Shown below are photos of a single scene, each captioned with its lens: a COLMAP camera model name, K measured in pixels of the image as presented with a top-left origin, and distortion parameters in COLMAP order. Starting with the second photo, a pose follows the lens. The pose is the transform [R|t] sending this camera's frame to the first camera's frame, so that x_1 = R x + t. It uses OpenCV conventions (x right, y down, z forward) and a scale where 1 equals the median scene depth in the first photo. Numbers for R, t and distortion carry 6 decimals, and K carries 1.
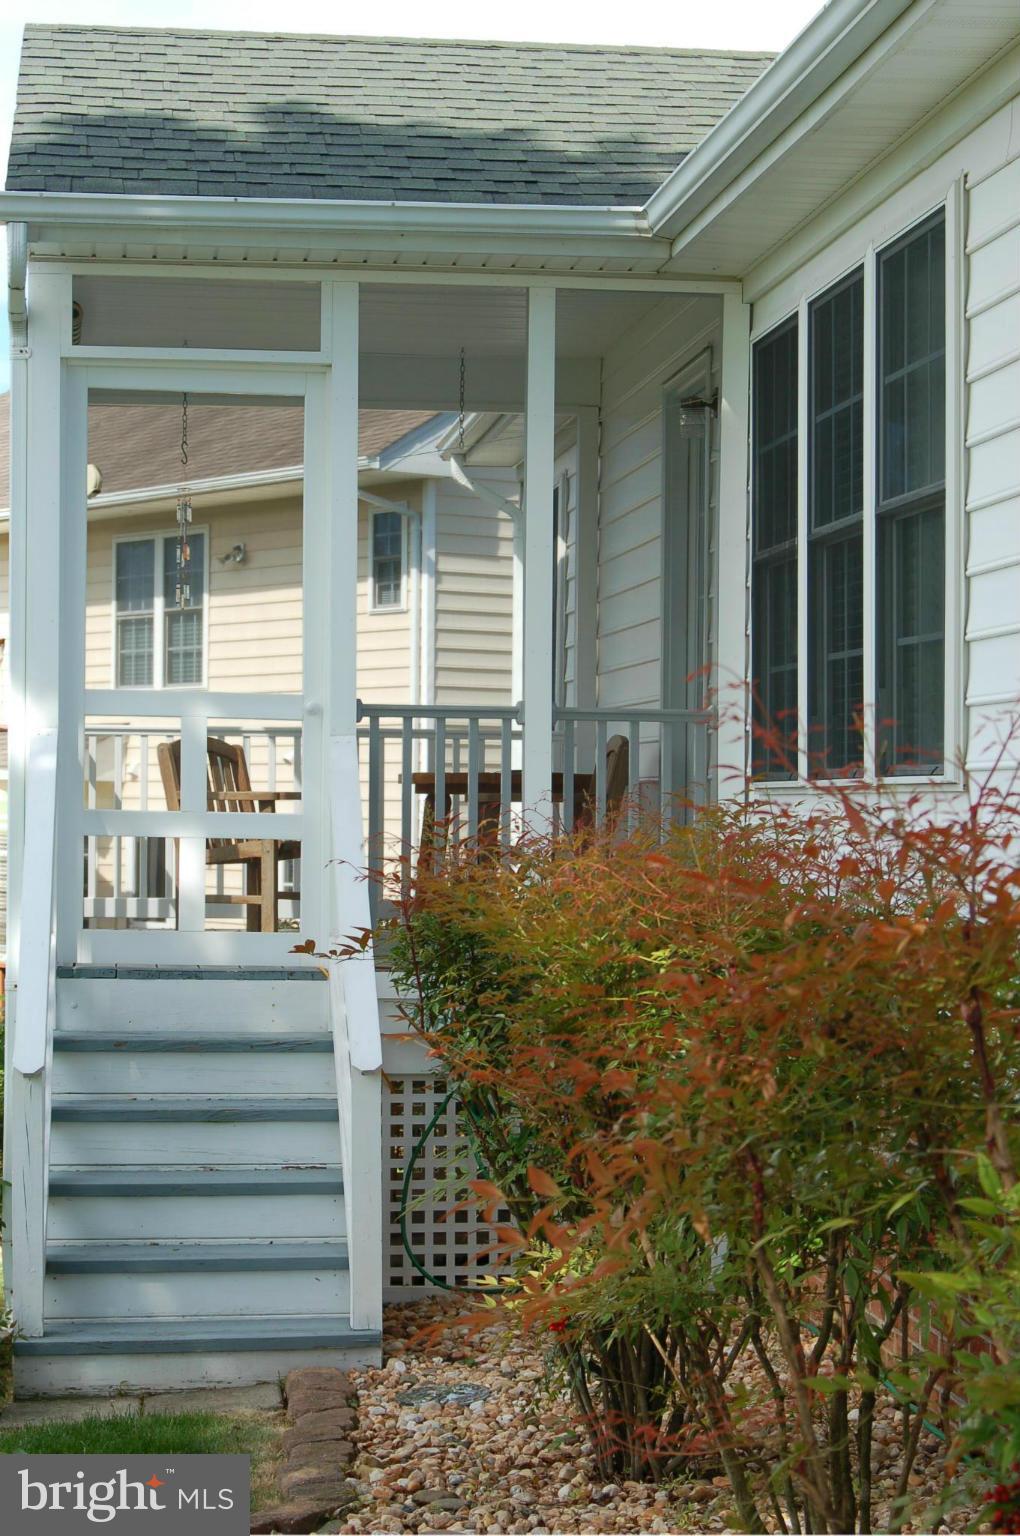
lens RADIAL K [[3145.7, 0, 510.0], [0, 3145.7, 768.0], [0, 0, 1]] dist [0.040391, -0.369034]
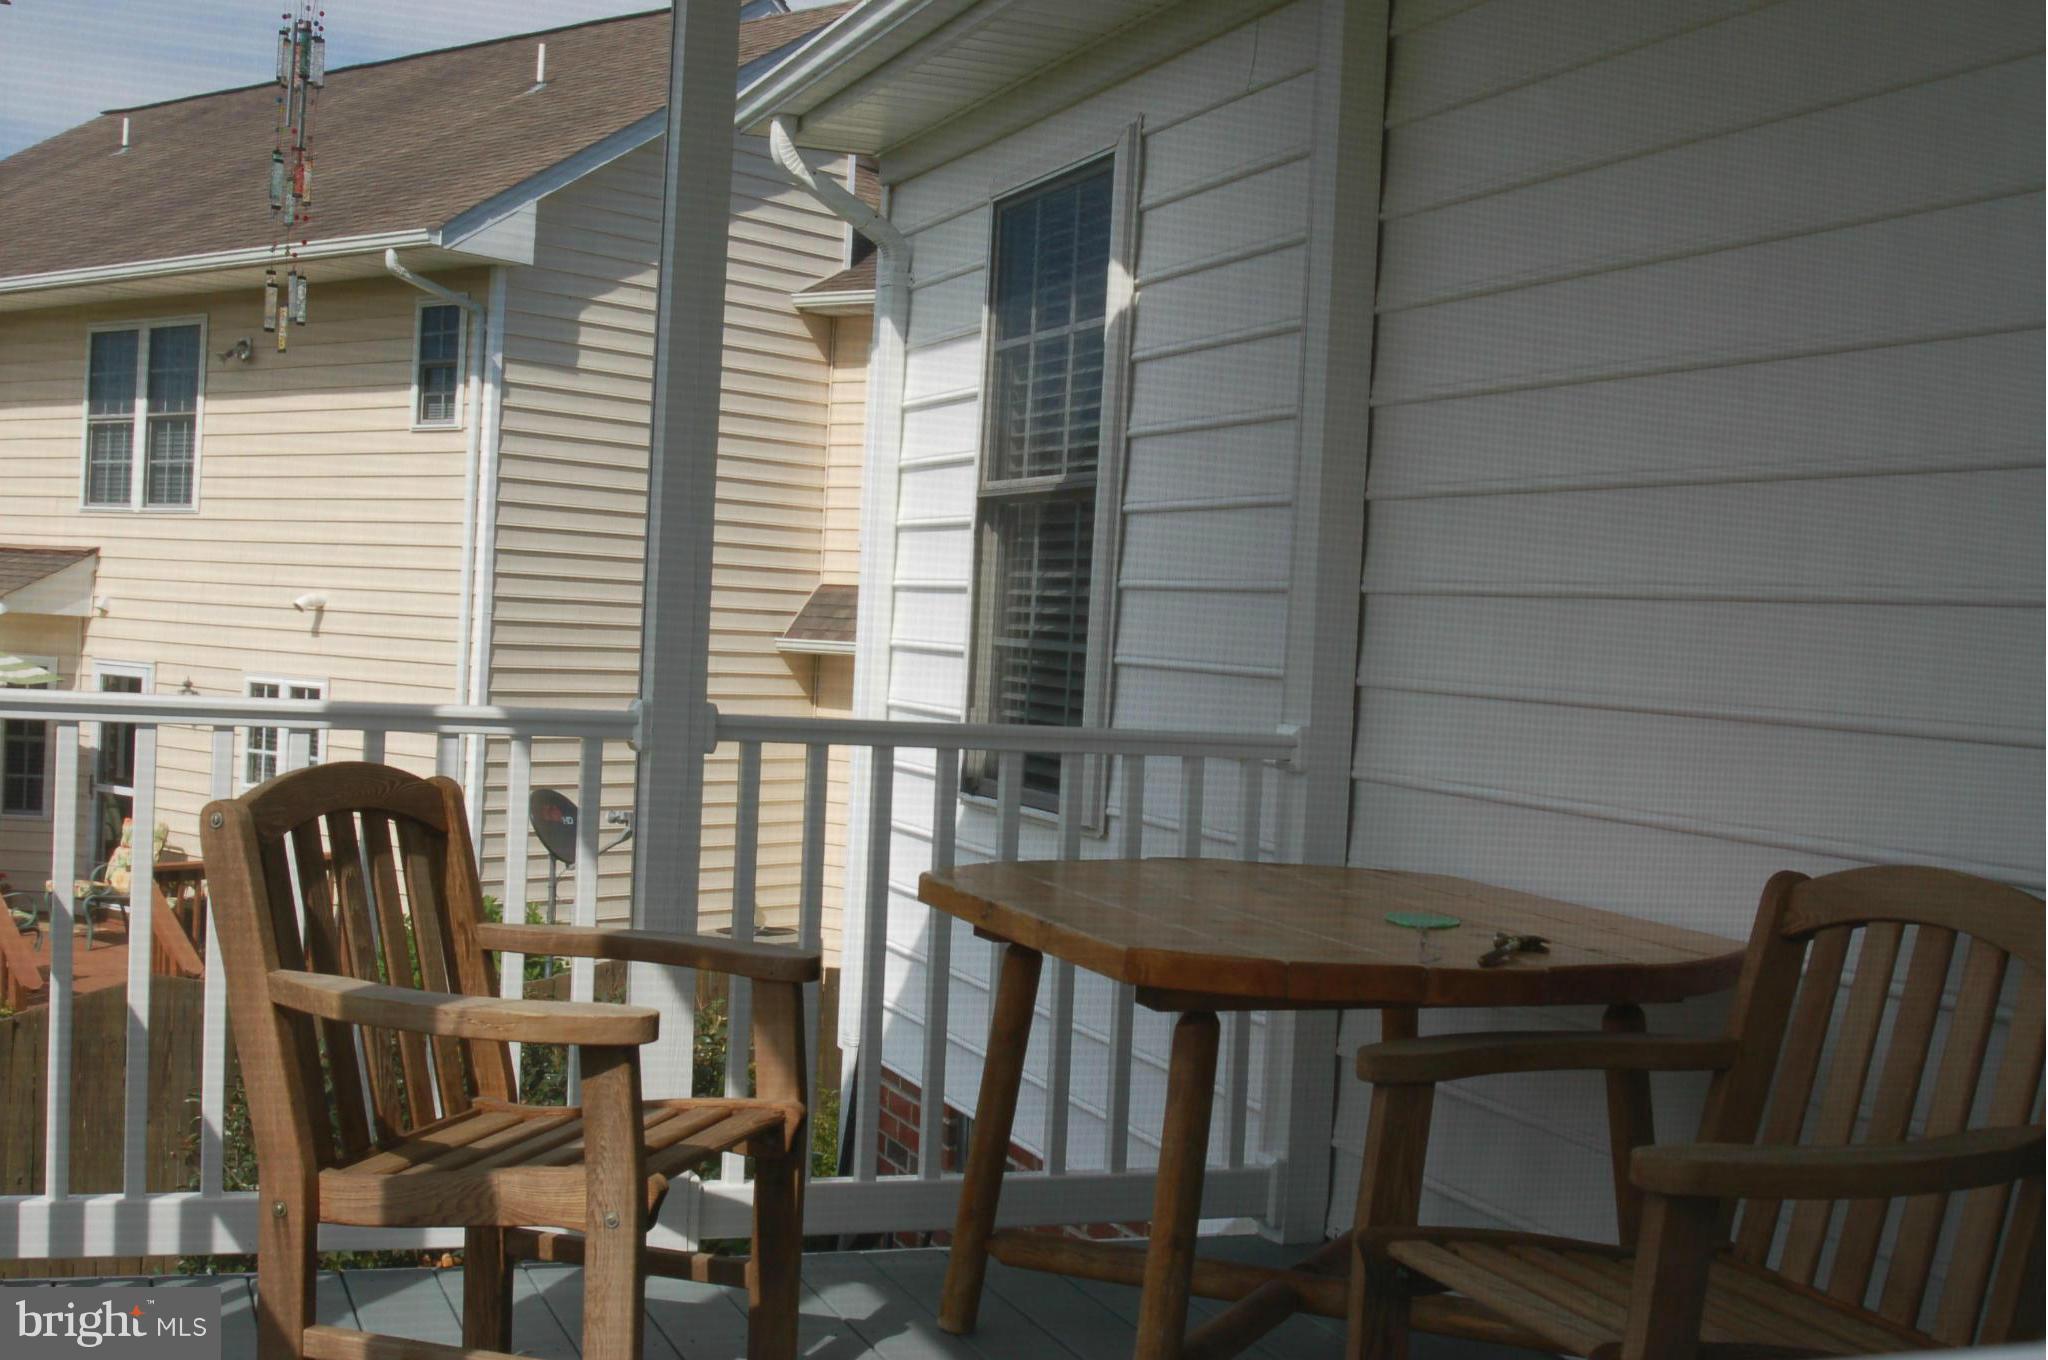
lens RADIAL K [[2504.0, 0, 1024.0], [0, 2504.0, 680.0], [0, 0, 1]] dist [-0.113535, 0.037139]
pose [[0.970683, 0.033465, 0.238024, -0.042438], [-0.042770, 0.998505, 0.034036, -0.013712], [-0.236529, -0.043218, 0.970663, 0.346771]]
